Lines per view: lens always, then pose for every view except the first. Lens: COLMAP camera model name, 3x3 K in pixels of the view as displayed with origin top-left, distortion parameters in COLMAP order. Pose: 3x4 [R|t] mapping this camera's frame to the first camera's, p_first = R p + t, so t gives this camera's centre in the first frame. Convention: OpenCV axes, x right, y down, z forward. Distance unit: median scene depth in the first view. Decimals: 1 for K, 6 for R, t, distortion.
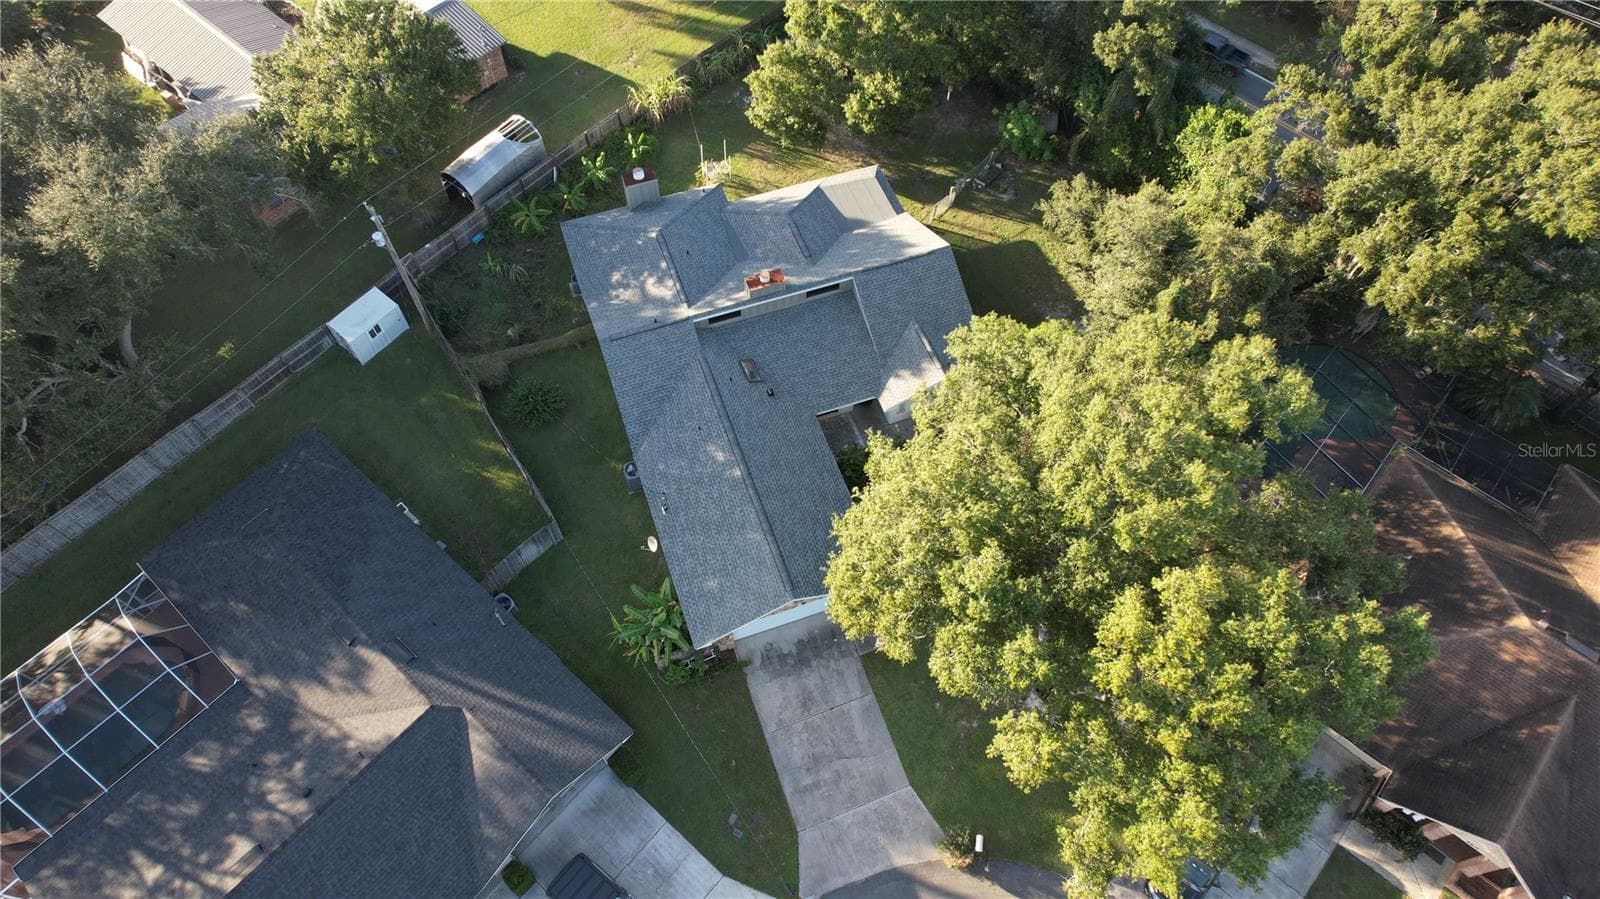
lens RADIAL K [[1023.8, 0, 812.4], [0, 1023.8, 448.6], [0, 0, 1]] dist [-0.068173, 0.040648]
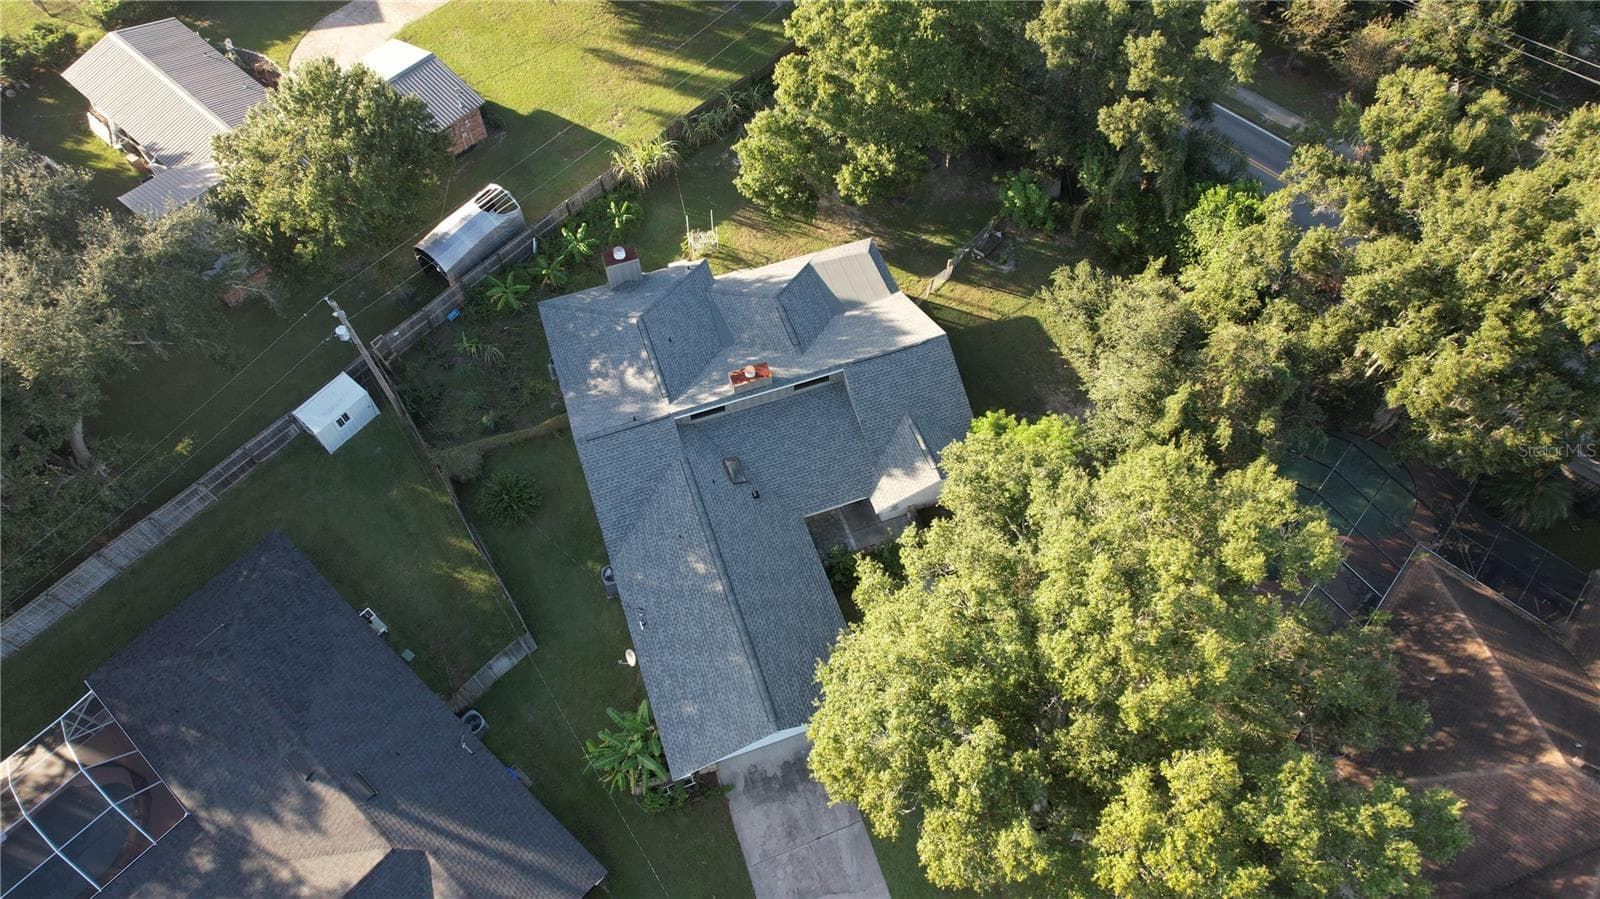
lens RADIAL K [[1023.8, 0, 813.2], [0, 1023.8, 448.4], [0, 0, 1]] dist [-0.068173, 0.040648]
pose [[0.999997, 0.000869, -0.002380, 0.014844], [-0.000874, 0.999997, -0.002312, -0.098938], [0.002378, 0.002314, 0.999994, 0.054911]]
